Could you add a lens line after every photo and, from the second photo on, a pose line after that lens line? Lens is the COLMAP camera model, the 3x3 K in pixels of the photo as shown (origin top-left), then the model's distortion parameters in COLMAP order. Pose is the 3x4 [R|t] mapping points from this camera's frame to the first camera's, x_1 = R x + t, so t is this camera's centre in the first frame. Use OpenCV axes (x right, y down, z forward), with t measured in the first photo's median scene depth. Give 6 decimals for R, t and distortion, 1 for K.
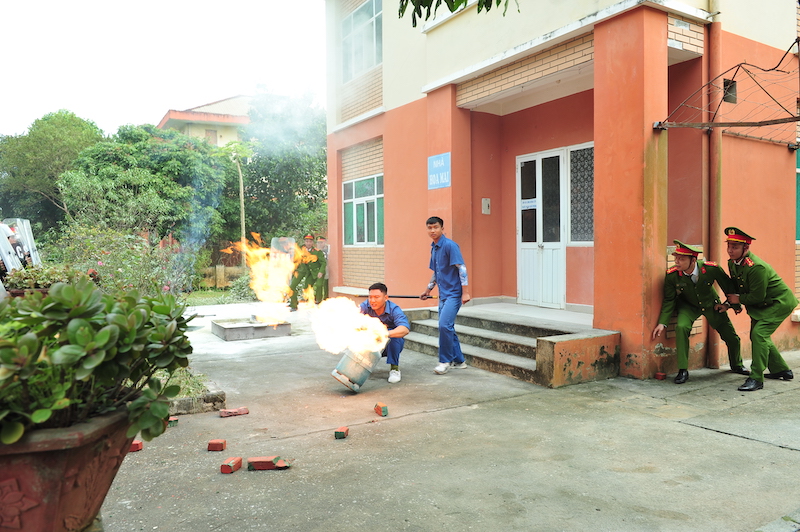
lens RADIAL K [[589.3, 0, 400.0], [0, 589.3, 266.0], [0, 0, 1]] dist [-0.036382, -0.003866]
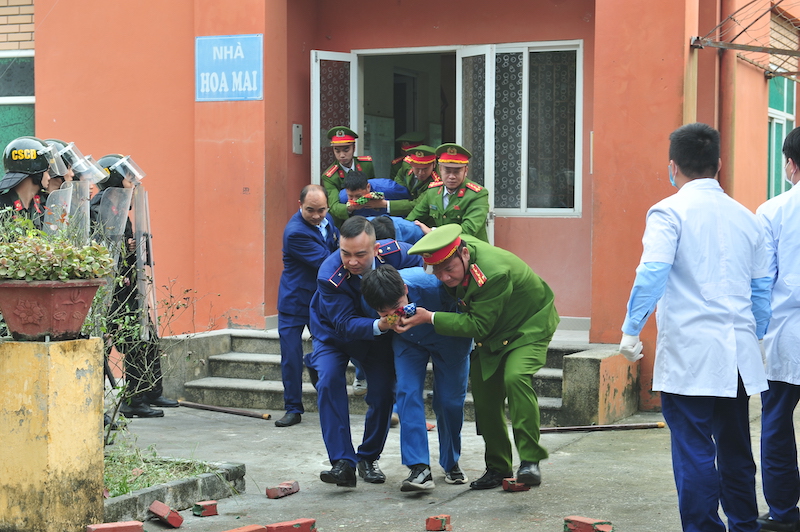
lens RADIAL K [[1492.5, 0, 400.0], [0, 1492.5, 266.0], [0, 0, 1]] dist [0.073828, 0.250737]
pose [[0.815864, -0.006551, 0.578207, -0.718030], [0.006633, 0.999976, 0.001969, 0.014878], [-0.578206, 0.002229, 0.815888, -0.202048]]
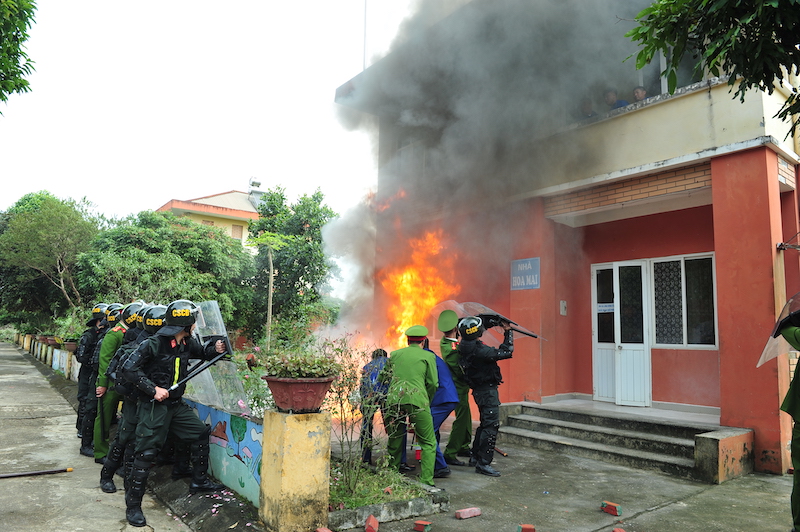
lens RADIAL K [[546.6, 0, 400.0], [0, 546.6, 266.0], [0, 0, 1]] dist [-0.047605, -0.004010]
pose [[0.991125, 0.055397, 0.120842, -0.355428], [-0.034478, 0.985048, -0.168793, 0.002373], [-0.128386, 0.163128, 0.978216, 0.056922]]
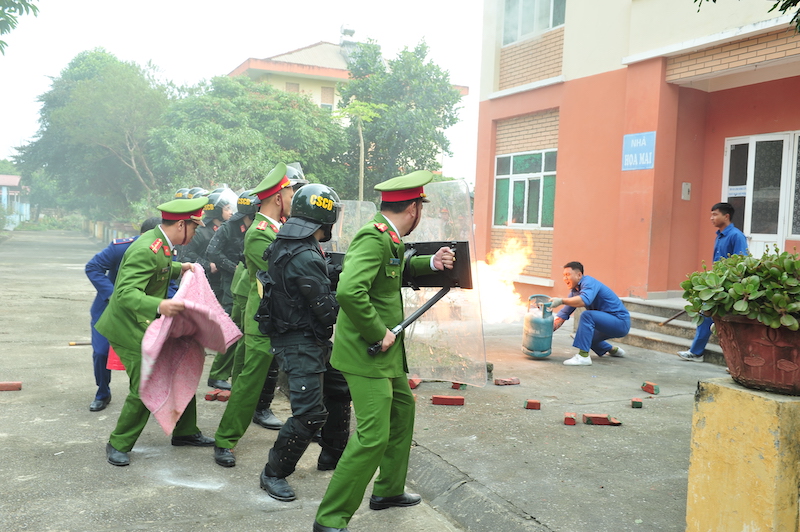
lens RADIAL K [[724.7, 0, 400.0], [0, 724.7, 266.0], [0, 0, 1]] dist [0.008684, -0.000698]
pose [[0.995710, 0.053152, -0.075739, -0.263320], [-0.051567, 0.998411, 0.022729, 0.015238], [0.076827, -0.018726, 0.996869, -0.209273]]
